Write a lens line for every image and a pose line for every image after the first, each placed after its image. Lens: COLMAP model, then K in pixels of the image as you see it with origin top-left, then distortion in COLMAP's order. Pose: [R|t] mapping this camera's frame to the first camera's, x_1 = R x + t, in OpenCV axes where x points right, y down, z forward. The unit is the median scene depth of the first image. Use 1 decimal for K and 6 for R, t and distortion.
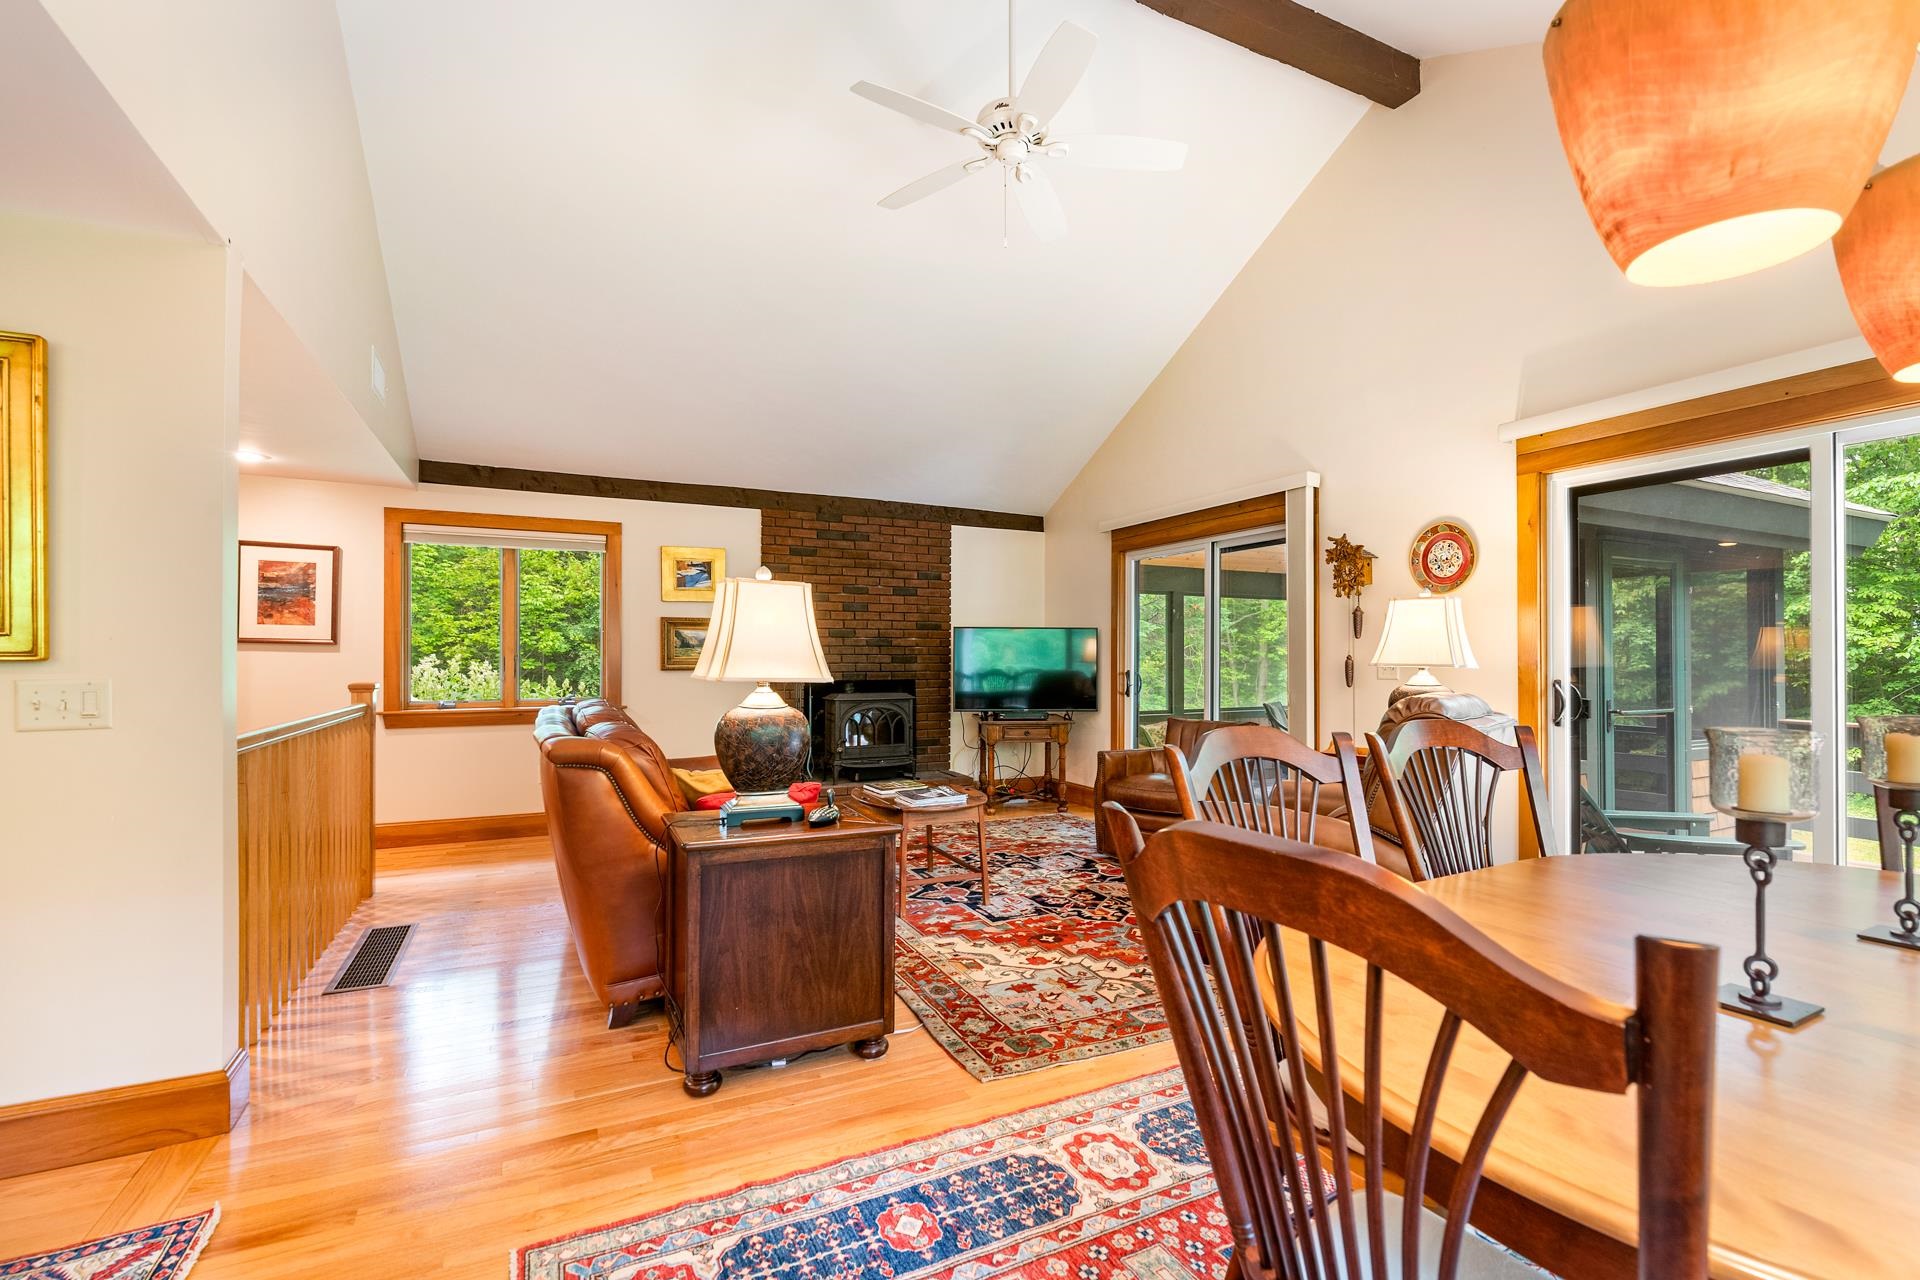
lens RADIAL K [[847.0, 0, 972.9], [0, 847.0, 647.9], [0, 0, 1]] dist [-0.001854, -0.000813]
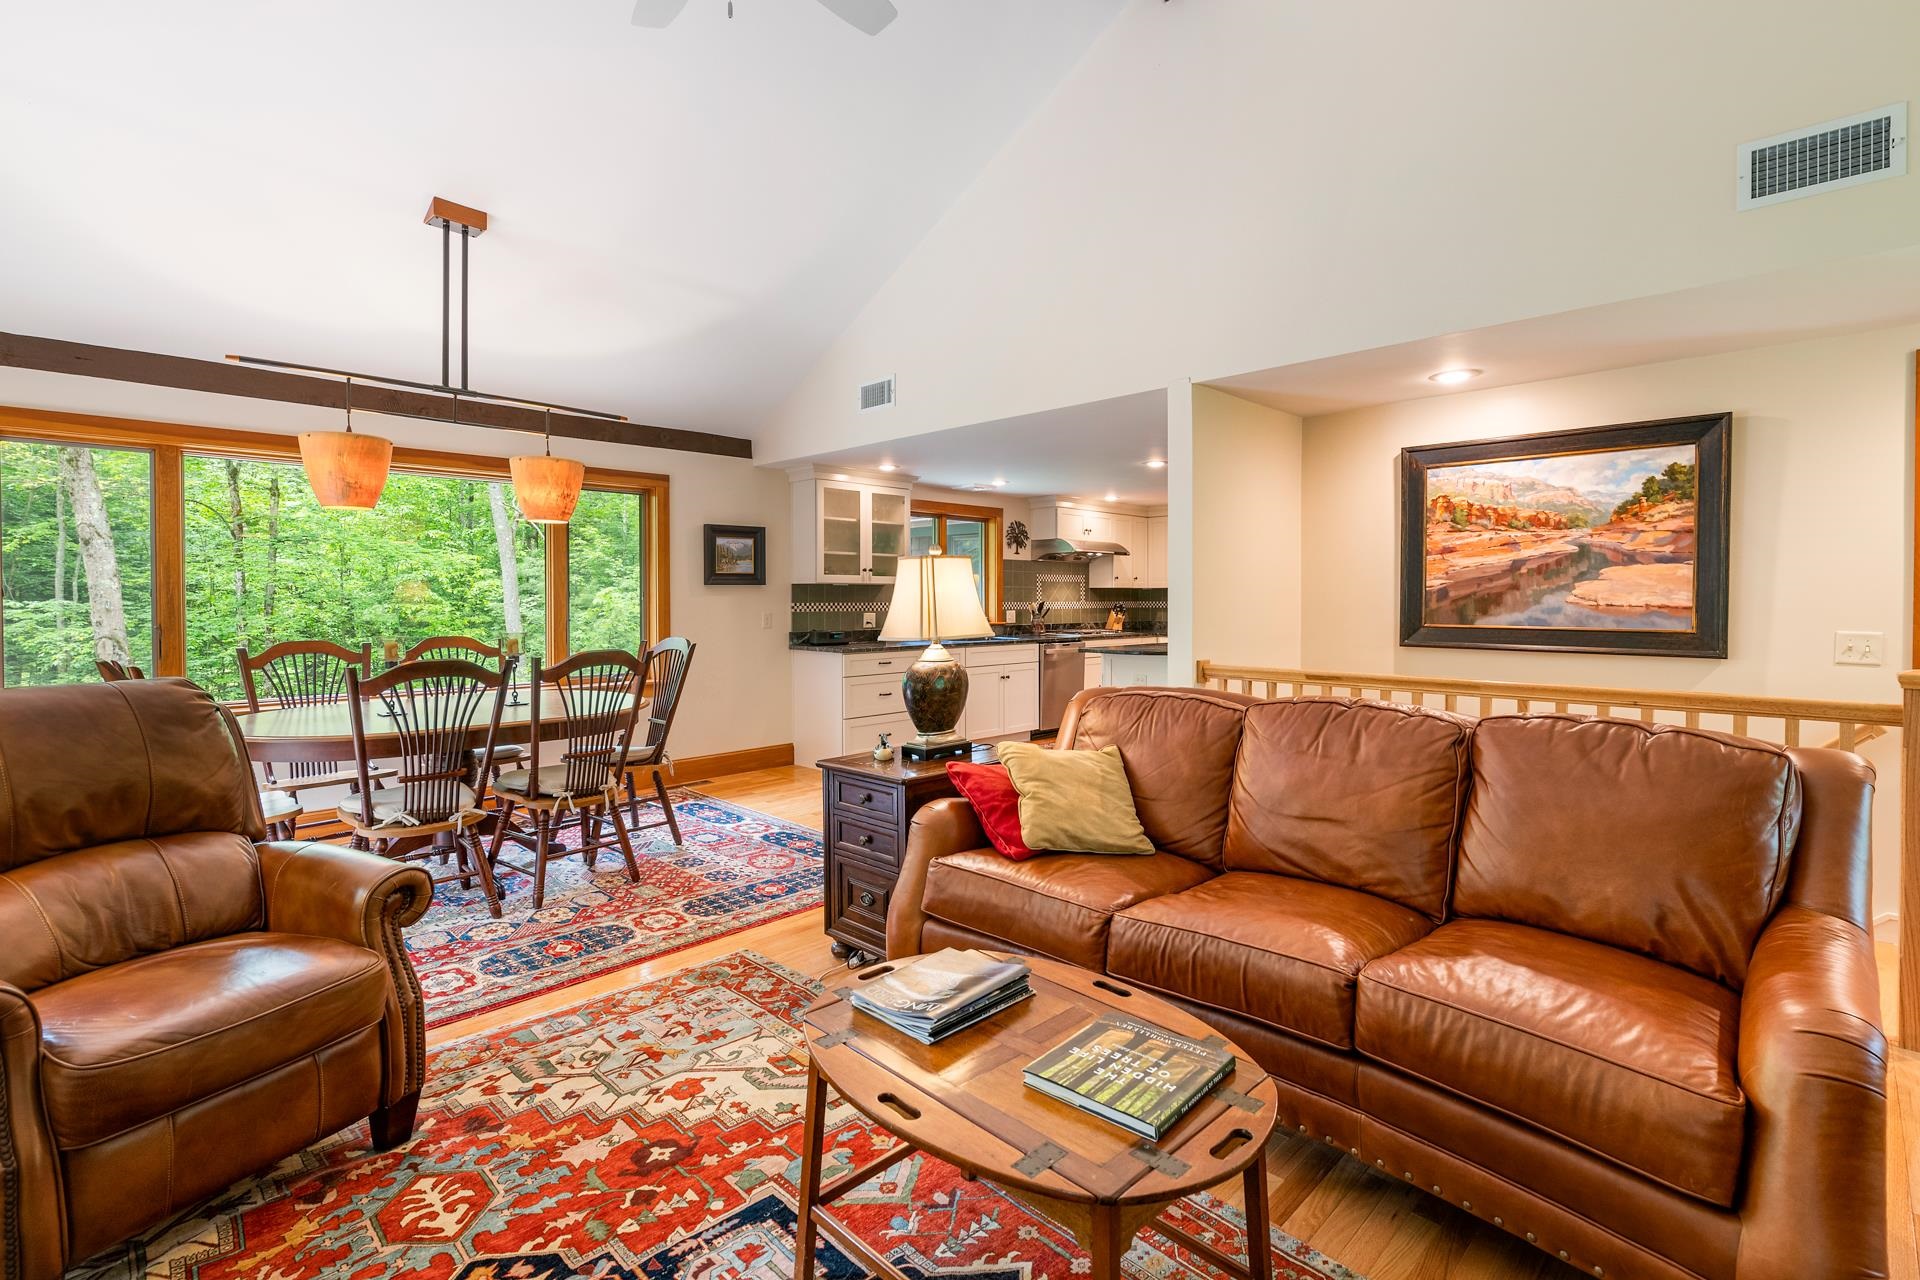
lens RADIAL K [[880.7, 0, 962.7], [0, 880.7, 610.8], [0, 0, 1]] dist [0.009881, -0.010576]
pose [[-0.946810, 0.004136, -0.321768, 0.067416], [0.002324, 0.999979, 0.006016, -0.004458], [0.321786, 0.004948, -0.946800, 1.250779]]
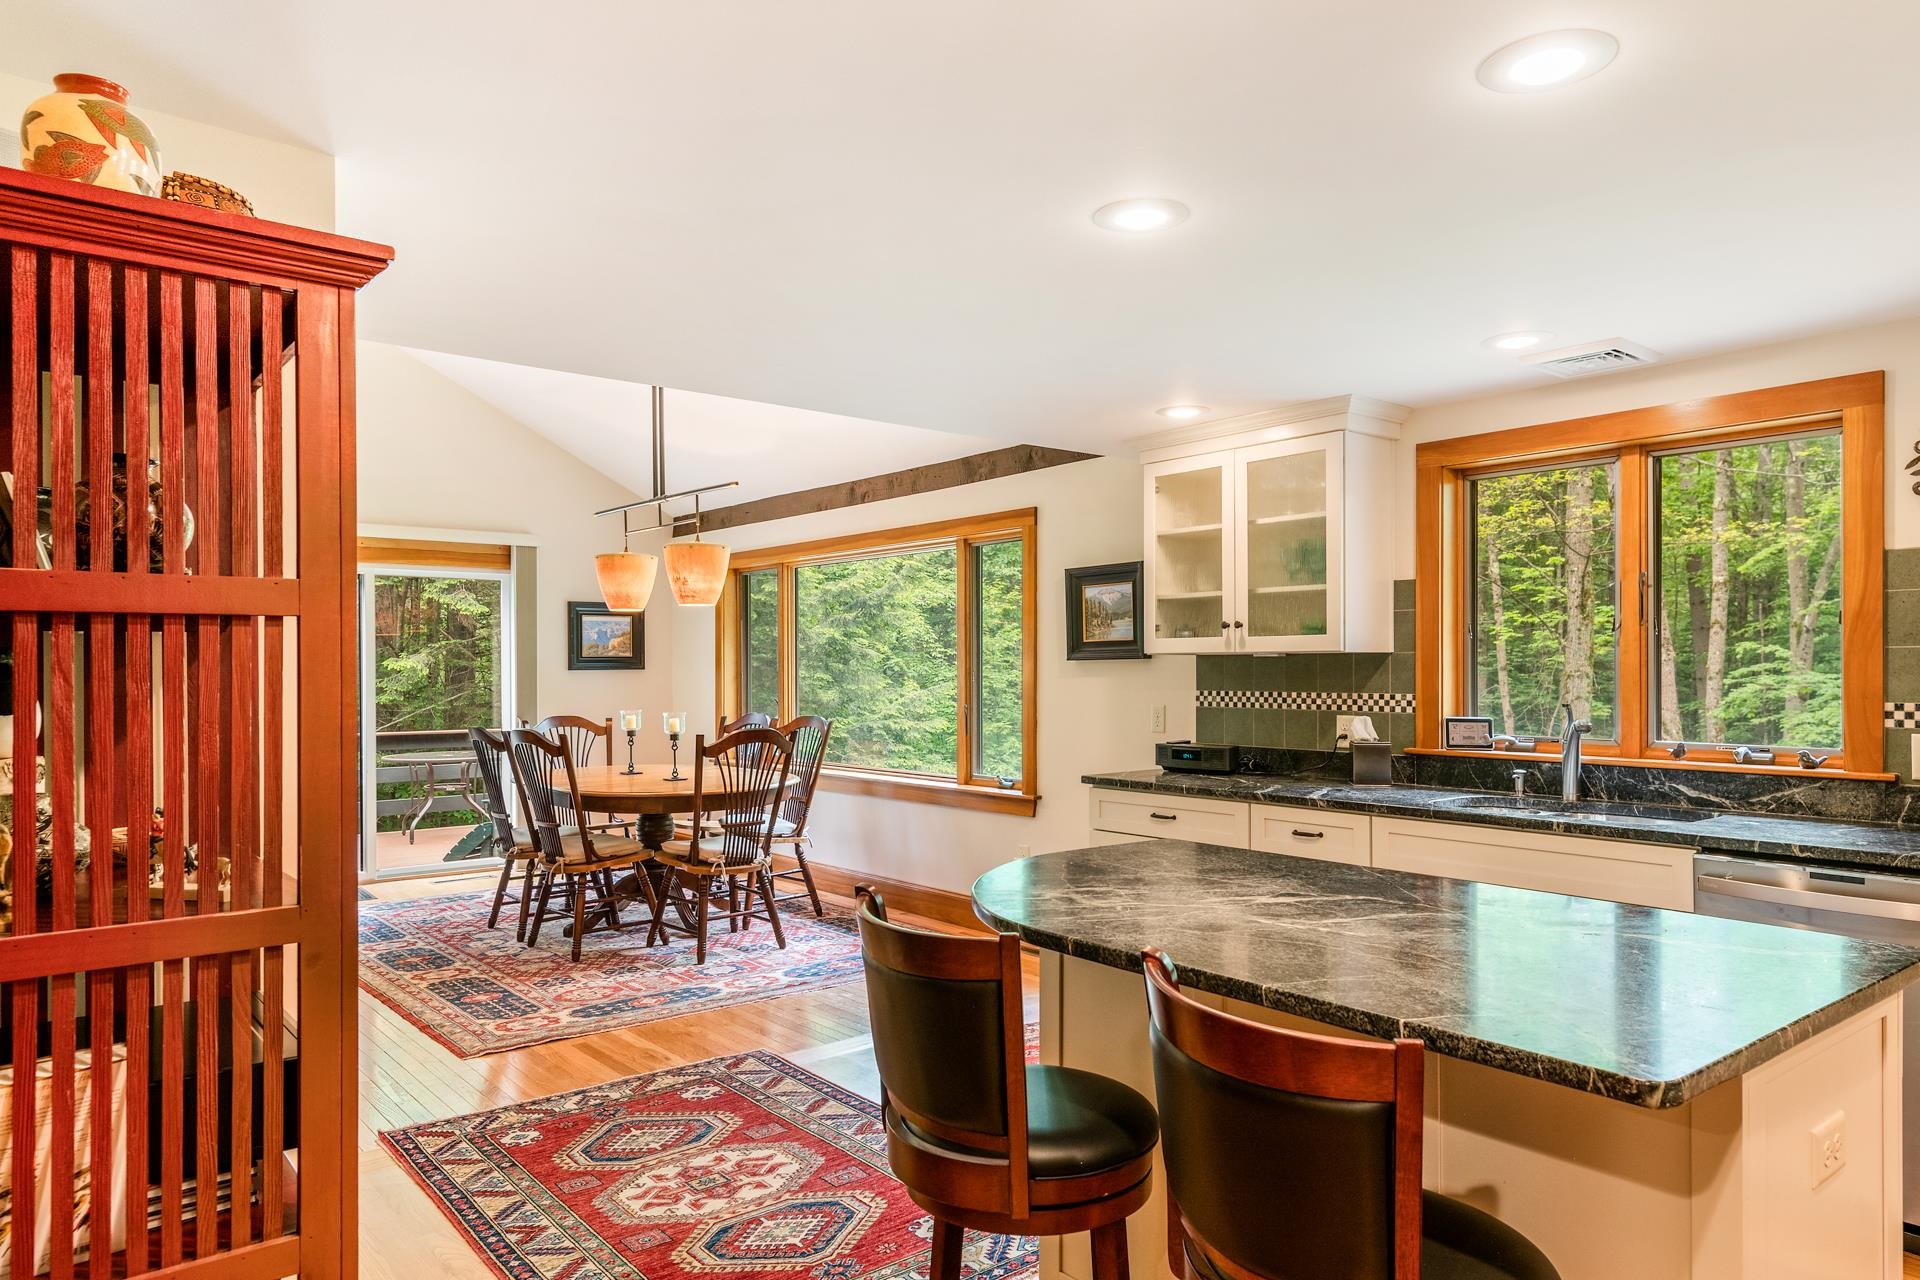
lens RADIAL K [[1228.6, 0, 983.3], [0, 1228.6, 668.7], [0, 0, 1]] dist [0.006090, 0.001249]
pose [[-0.232161, -0.000459, 0.972677, -1.199171], [-0.005678, 0.999983, -0.000883, -0.027191], [-0.972661, -0.005728, -0.232159, 0.212900]]
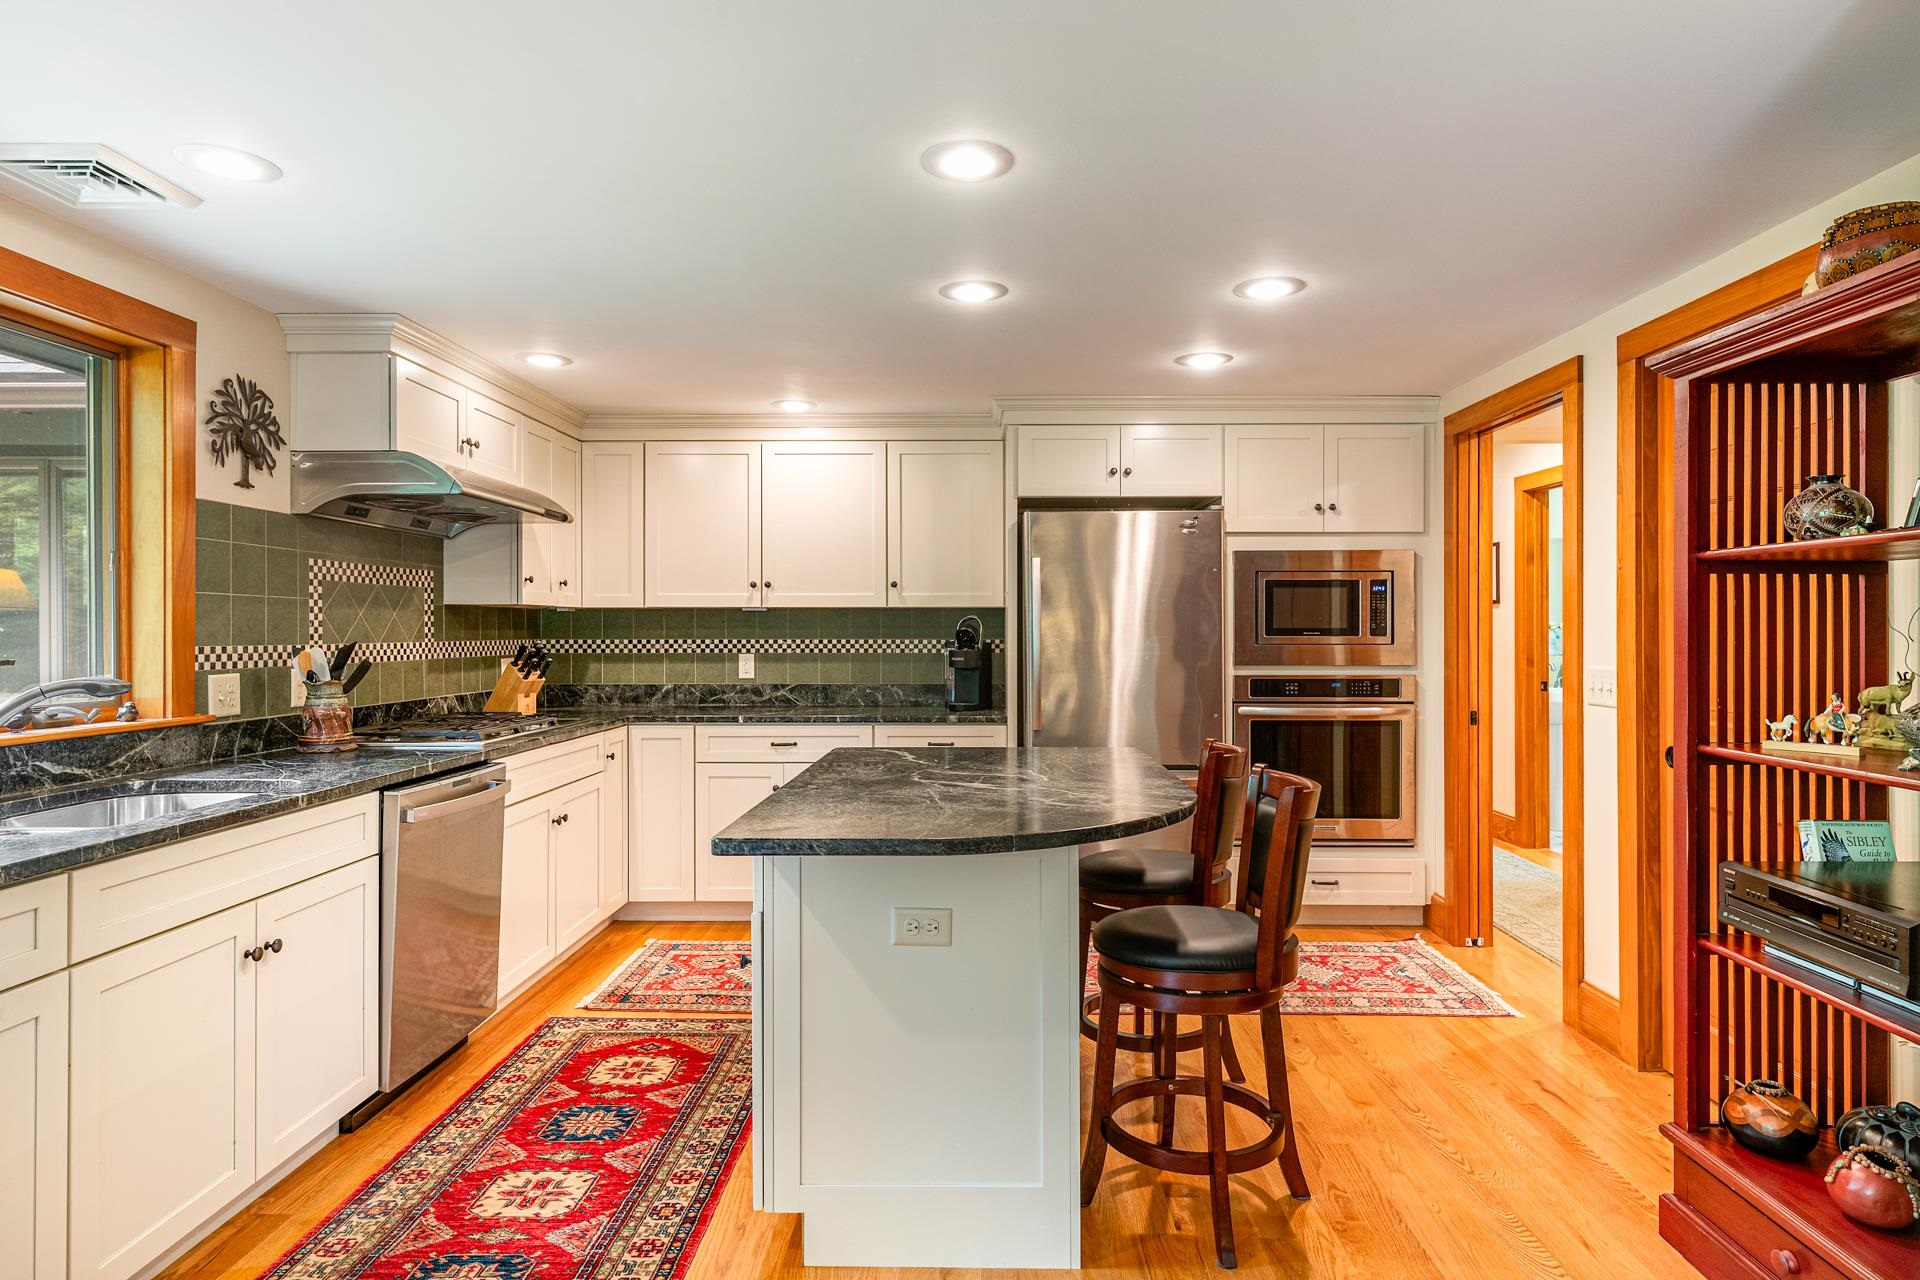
lens RADIAL K [[1070.2, 0, 983.8], [0, 1070.2, 631.9], [0, 0, 1]] dist [0.003108, 0.000627]
pose [[-0.451680, 0.000845, -0.892180, -0.244086], [0.007130, 0.999971, -0.002663, -0.014519], [0.892151, -0.007564, -0.451673, 0.245878]]
